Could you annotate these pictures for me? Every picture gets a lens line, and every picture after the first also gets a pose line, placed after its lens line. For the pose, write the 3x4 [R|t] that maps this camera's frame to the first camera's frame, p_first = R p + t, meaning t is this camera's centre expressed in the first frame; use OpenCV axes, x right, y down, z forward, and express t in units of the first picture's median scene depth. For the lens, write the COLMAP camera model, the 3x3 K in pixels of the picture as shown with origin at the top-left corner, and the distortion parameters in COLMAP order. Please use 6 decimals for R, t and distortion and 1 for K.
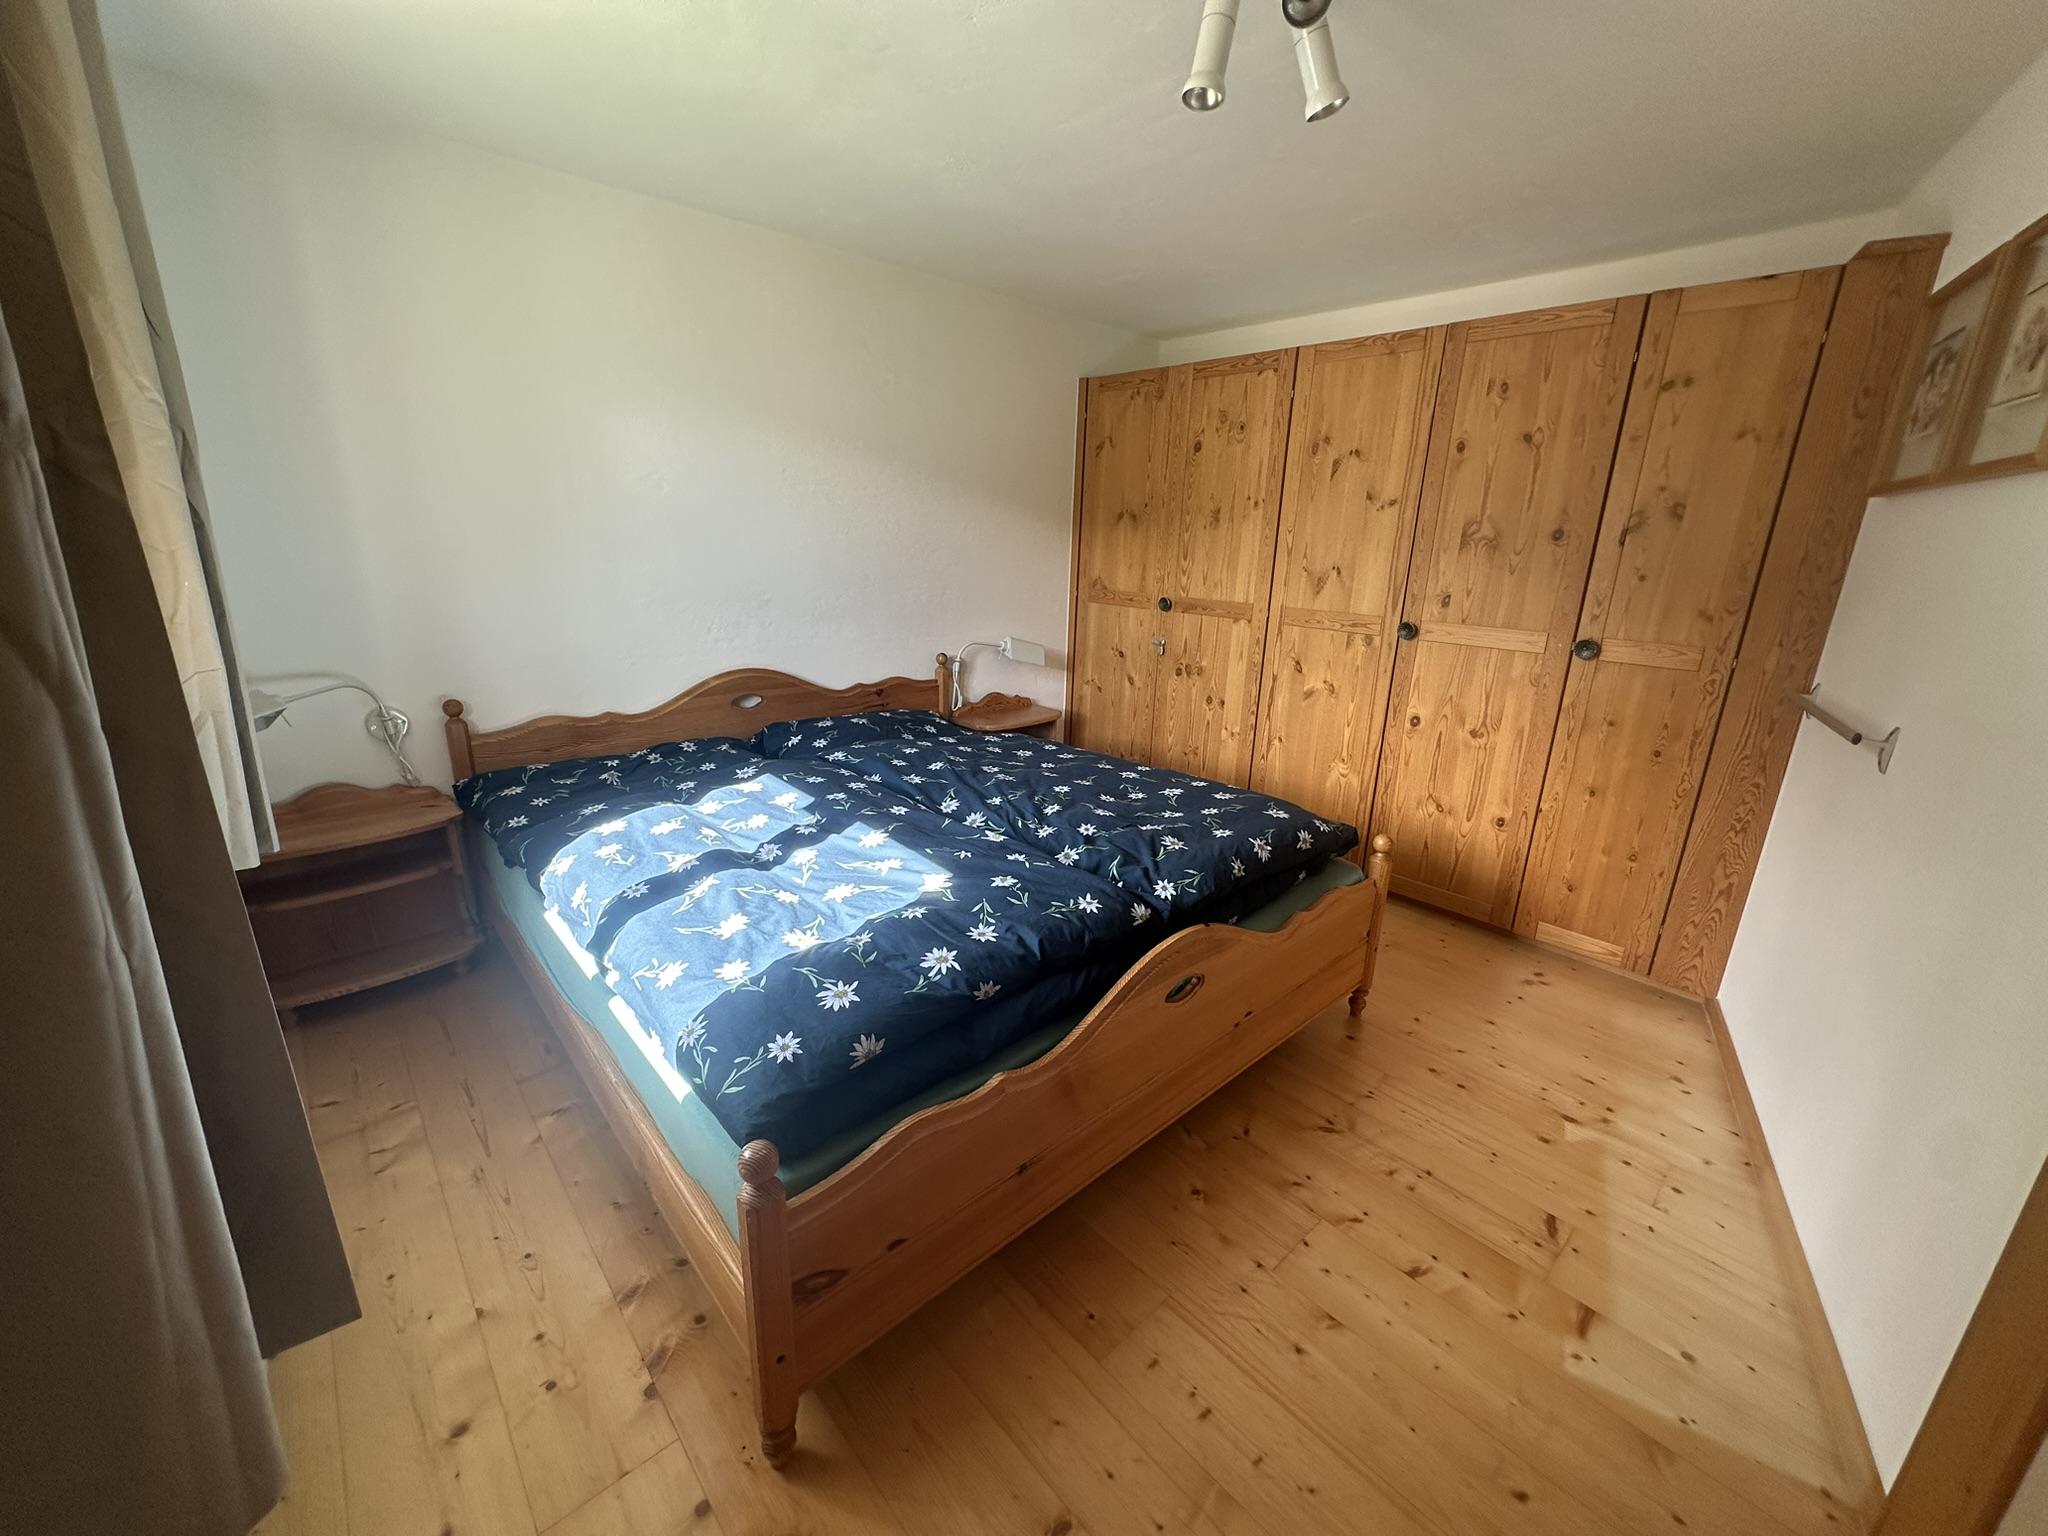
lens RADIAL K [[813.2, 0, 1024.0], [0, 813.2, 768.0], [0, 0, 1]] dist [-0.002763, -0.000116]
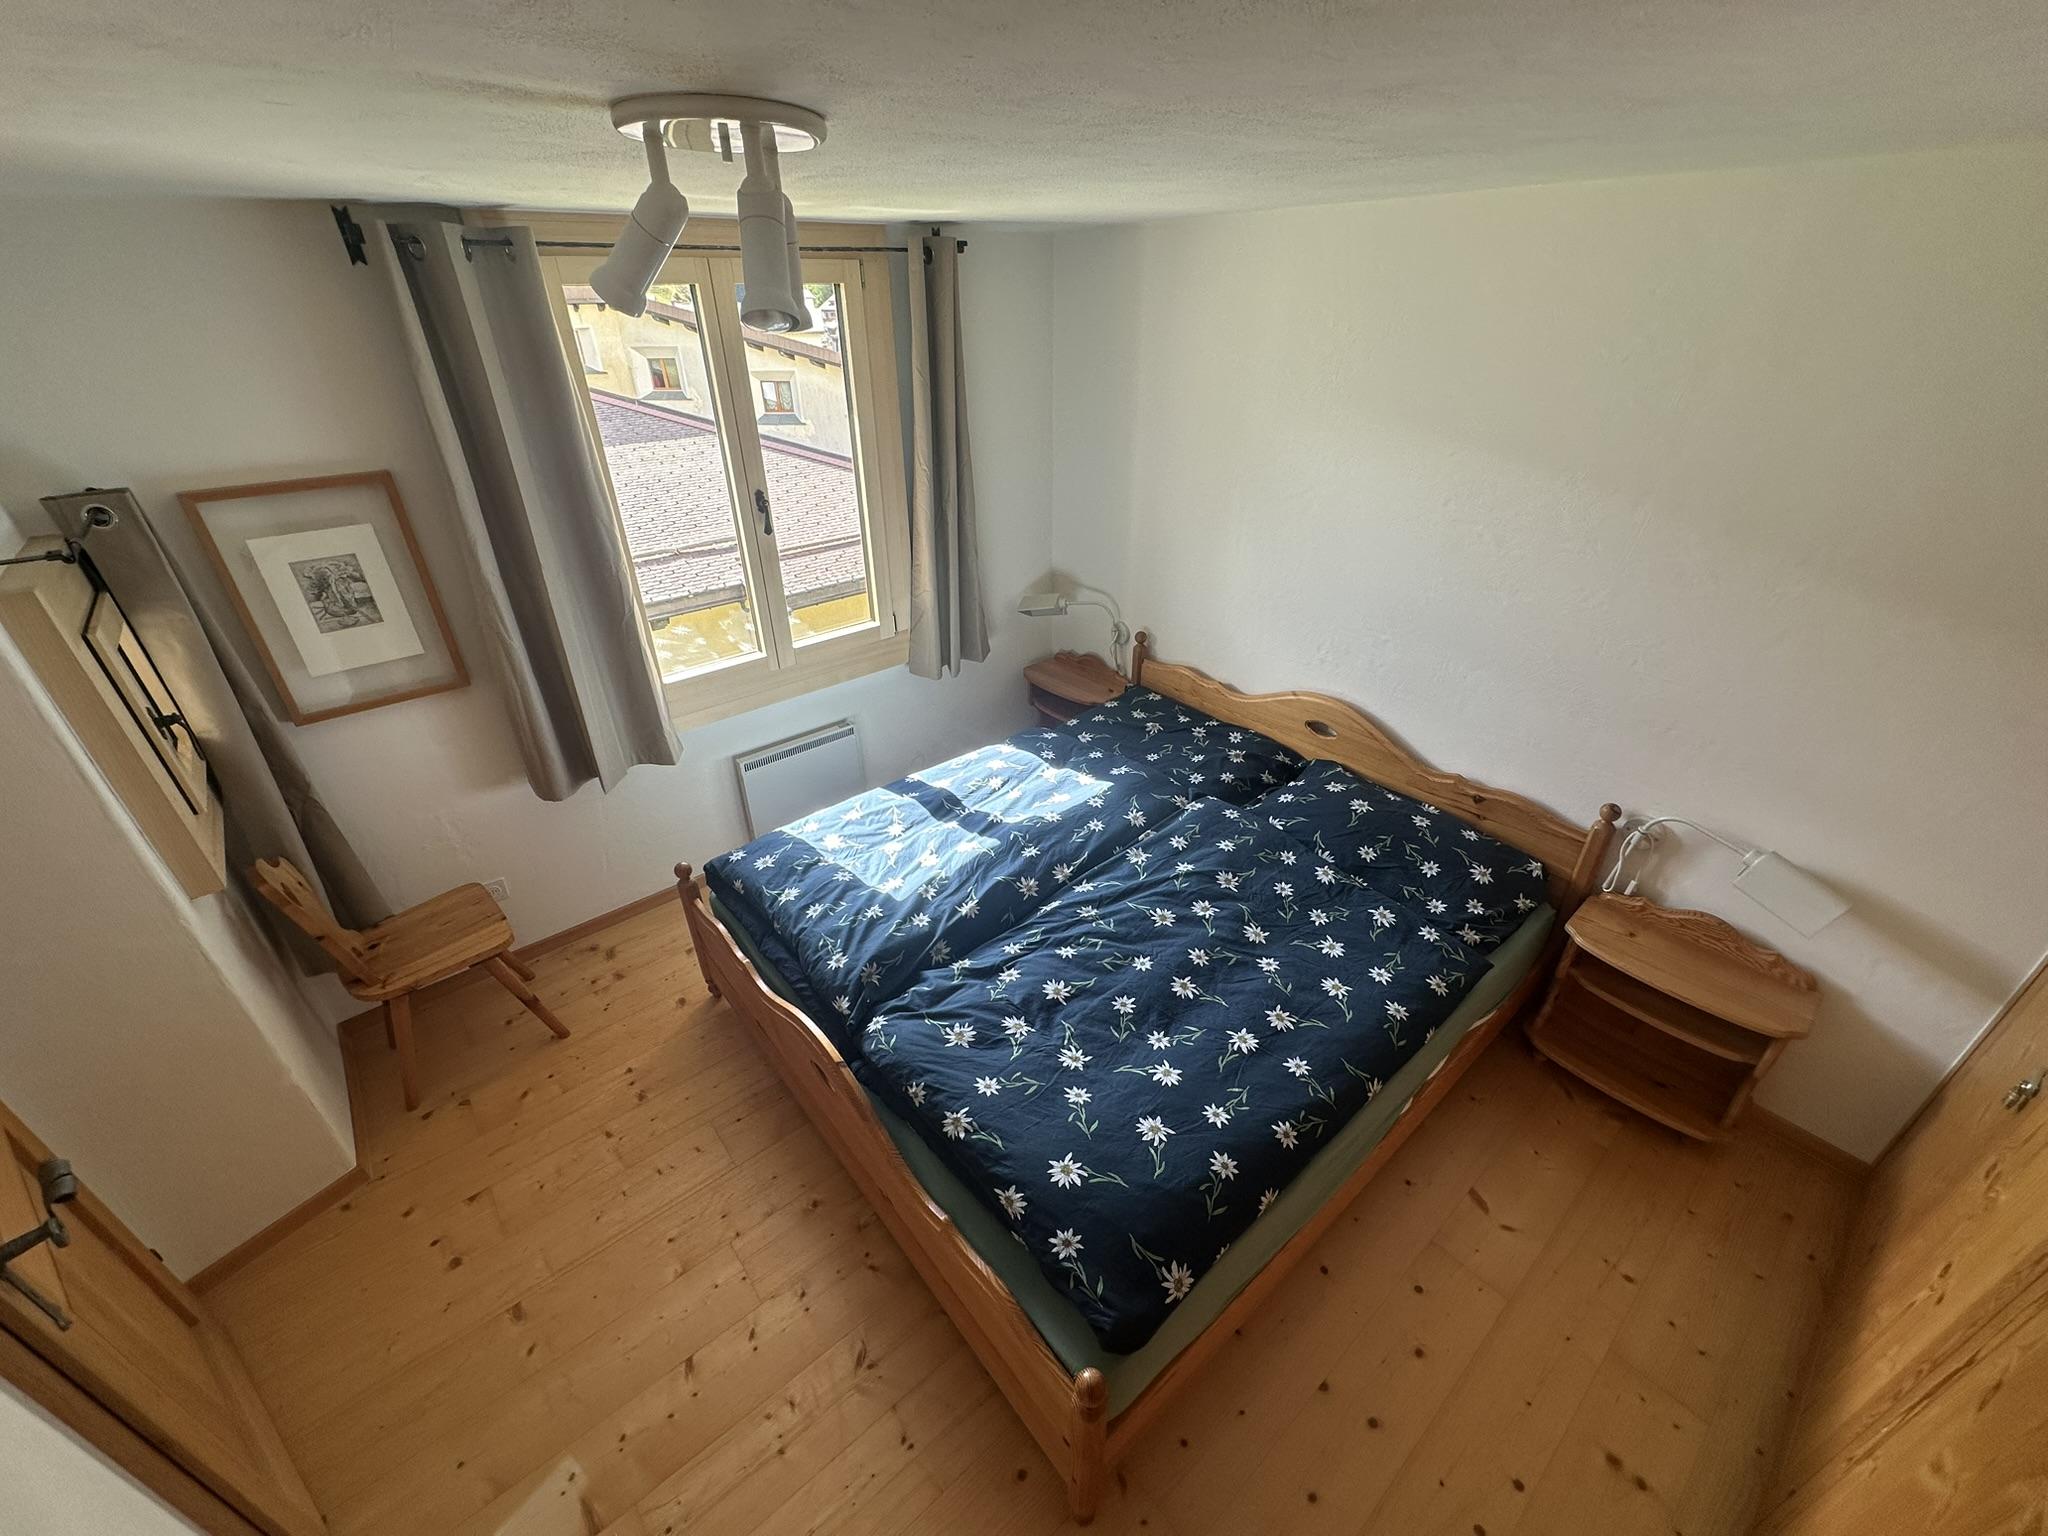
lens RADIAL K [[813.2, 0, 1024.0], [0, 813.2, 768.0], [0, 0, 1]] dist [-0.002763, -0.000116]
pose [[-0.043916, 0.479689, -0.876339, 0.704546], [-0.268278, 0.839303, 0.472860, -0.520167], [0.962340, 0.255869, 0.091831, 0.743317]]
